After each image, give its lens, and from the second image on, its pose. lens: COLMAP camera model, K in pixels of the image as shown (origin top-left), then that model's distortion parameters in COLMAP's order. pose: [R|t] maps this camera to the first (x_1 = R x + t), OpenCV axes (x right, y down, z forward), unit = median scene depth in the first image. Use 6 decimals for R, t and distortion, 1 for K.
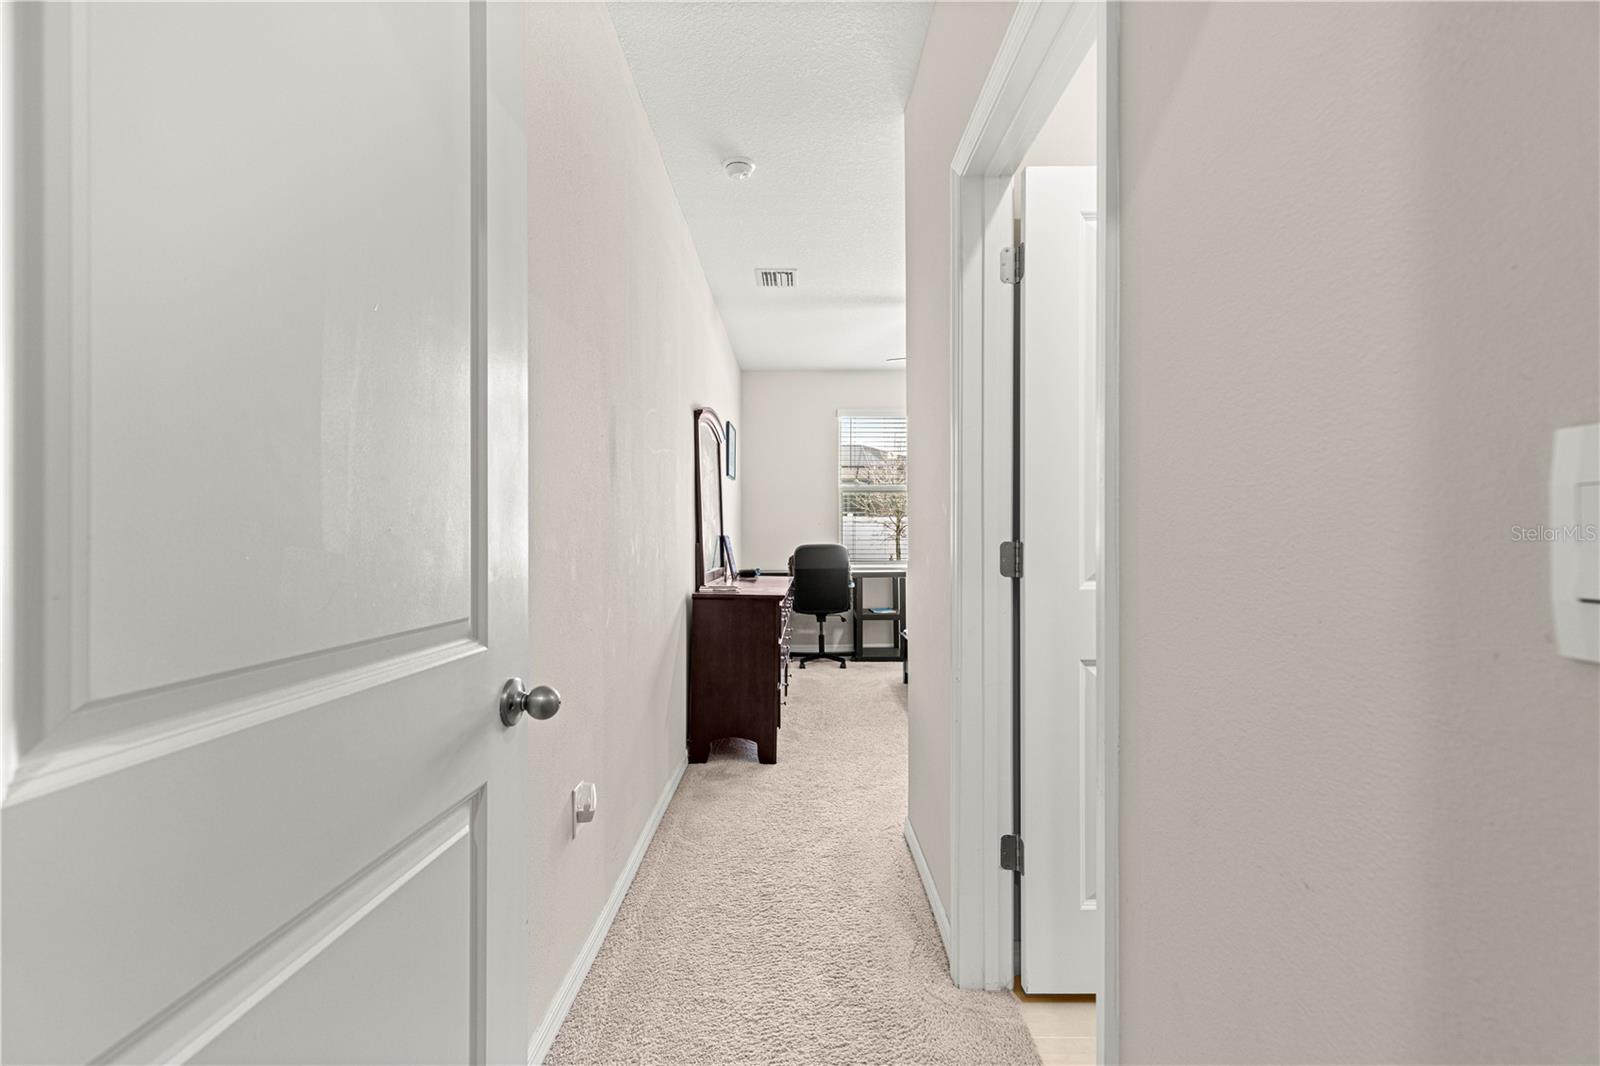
lens RADIAL K [[722.0, 0, 798.9], [0, 722.0, 531.4], [0, 0, 1]] dist [0.008465, -0.001237]
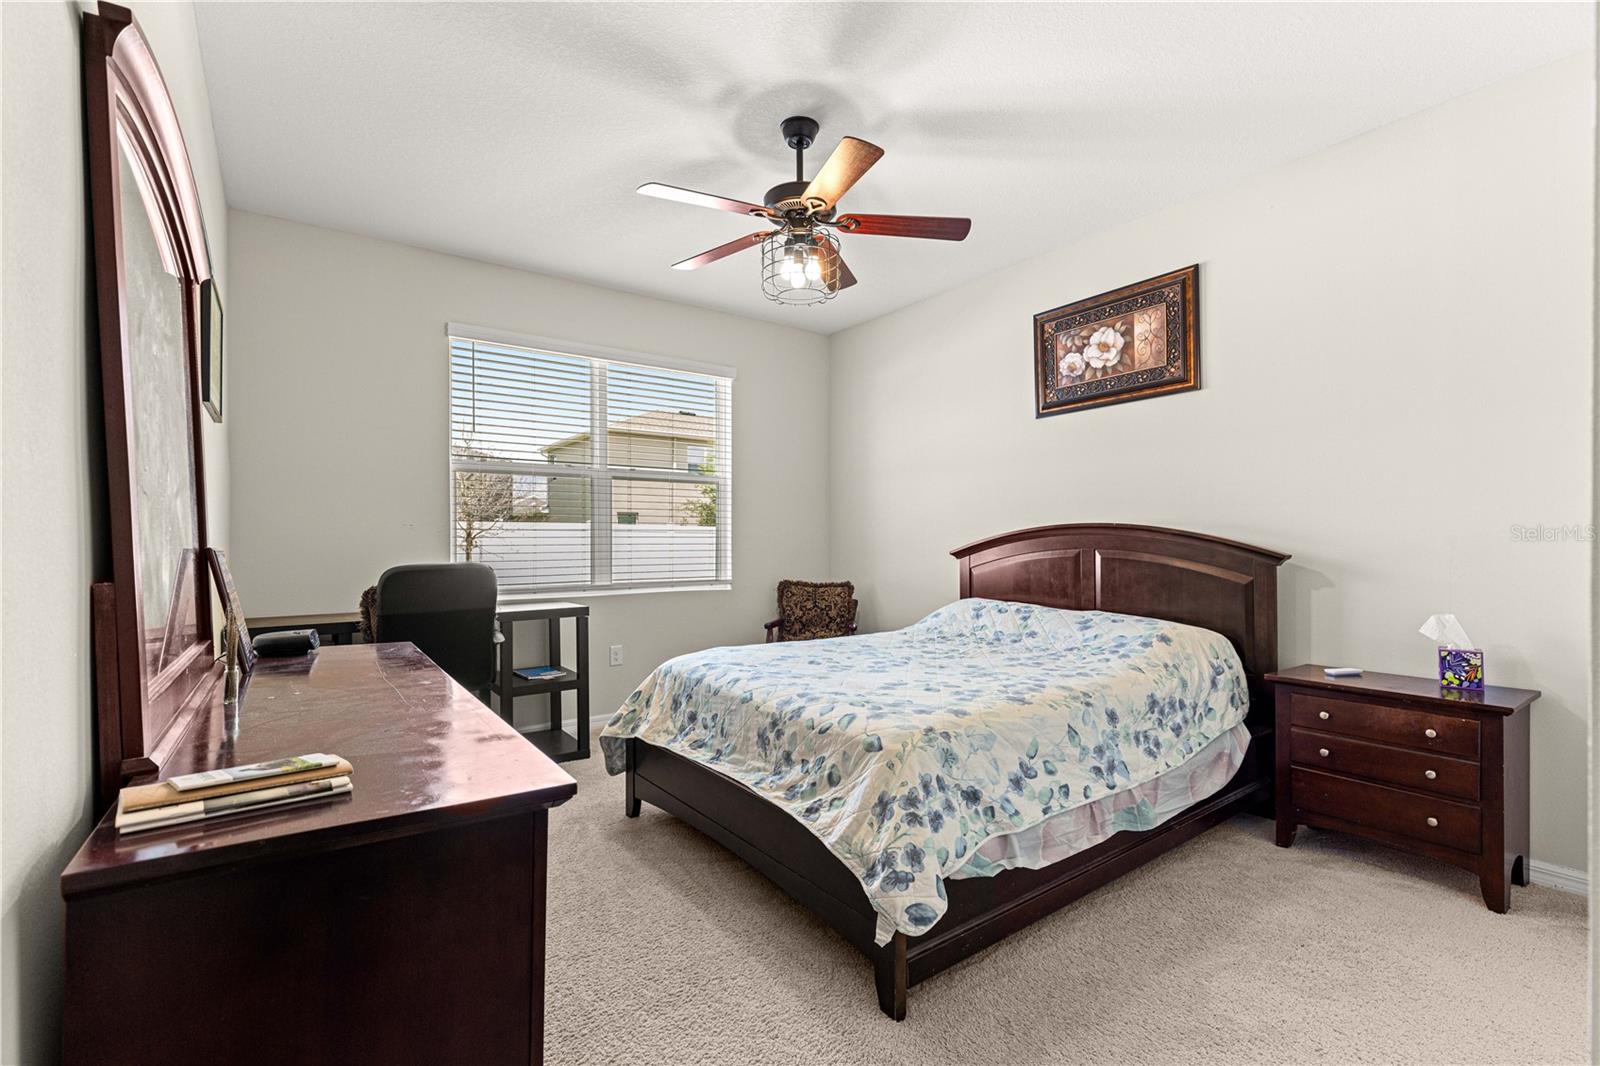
lens RADIAL K [[722.0, 0, 797.2], [0, 722.0, 539.8], [0, 0, 1]] dist [0.008465, -0.001237]
pose [[0.813384, -0.003173, 0.581719, -0.061467], [0.004003, 0.999992, -0.000142, 0.002687], [-0.581714, 0.002444, 0.813390, 0.439135]]
